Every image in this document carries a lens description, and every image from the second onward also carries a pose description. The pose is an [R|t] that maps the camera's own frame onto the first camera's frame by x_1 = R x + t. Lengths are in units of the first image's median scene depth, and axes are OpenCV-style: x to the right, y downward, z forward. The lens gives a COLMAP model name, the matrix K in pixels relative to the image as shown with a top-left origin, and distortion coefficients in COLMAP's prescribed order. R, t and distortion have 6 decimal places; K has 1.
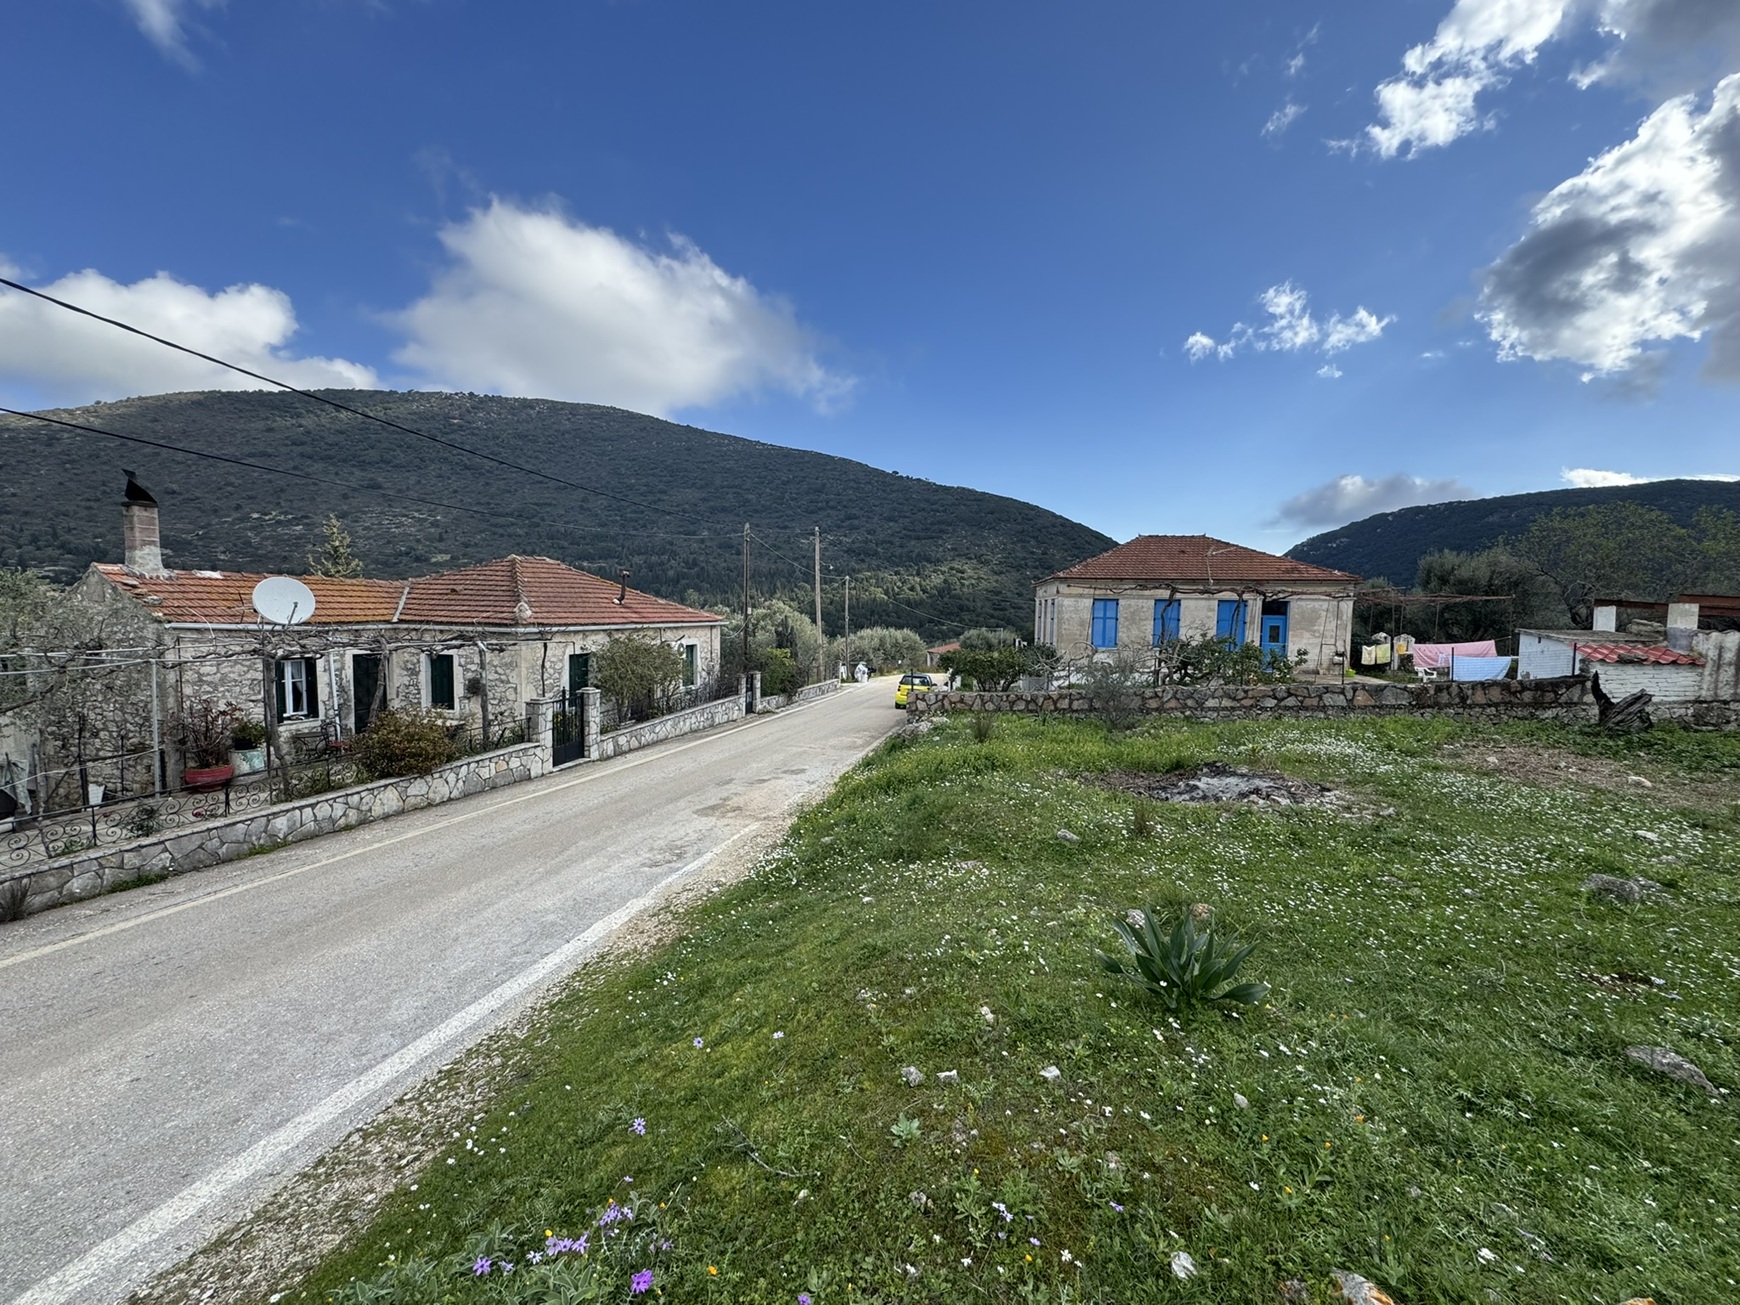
lens RADIAL K [[690.7, 0, 875.4], [0, 690.7, 650.0], [0, 0, 1]] dist [-0.007557, 0.000843]
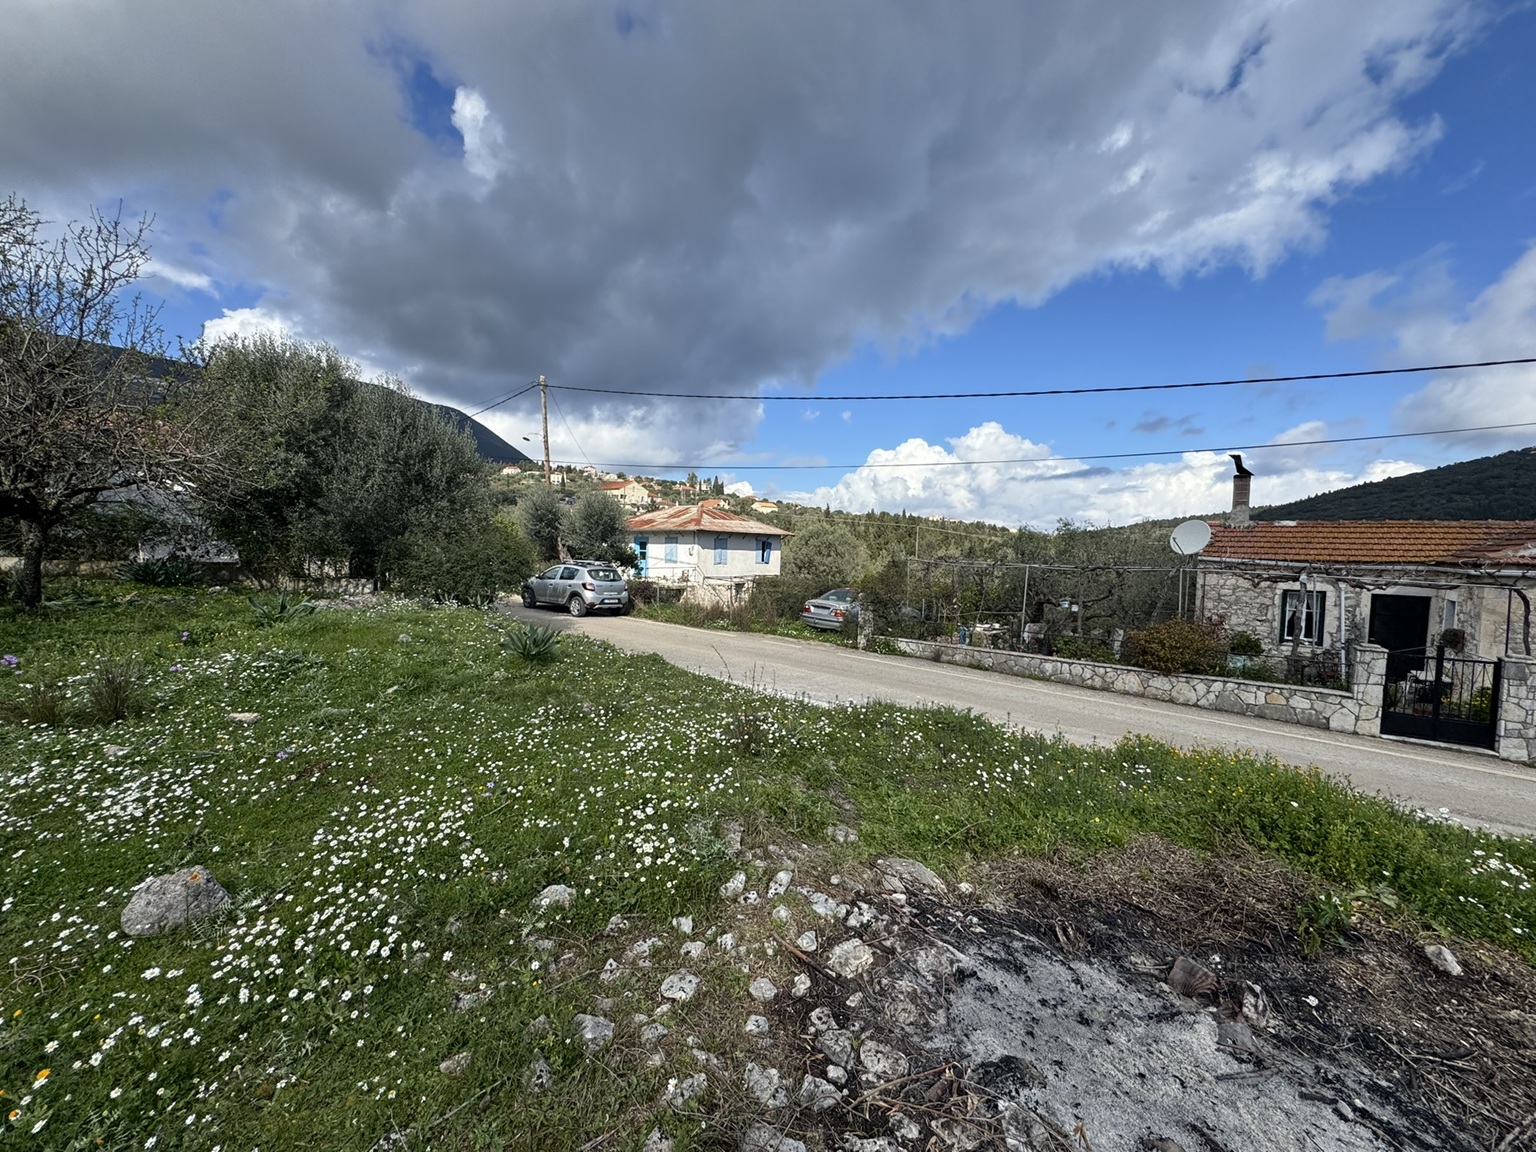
lens RADIAL K [[609.7, 0, 766.0], [0, 609.7, 574.8], [0, 0, 1]] dist [-0.007557, 0.000843]
pose [[-0.386992, 0.016064, -0.921943, 0.506350], [-0.083836, 0.995094, 0.052529, 0.008307], [0.918264, 0.097621, -0.383747, 0.623414]]
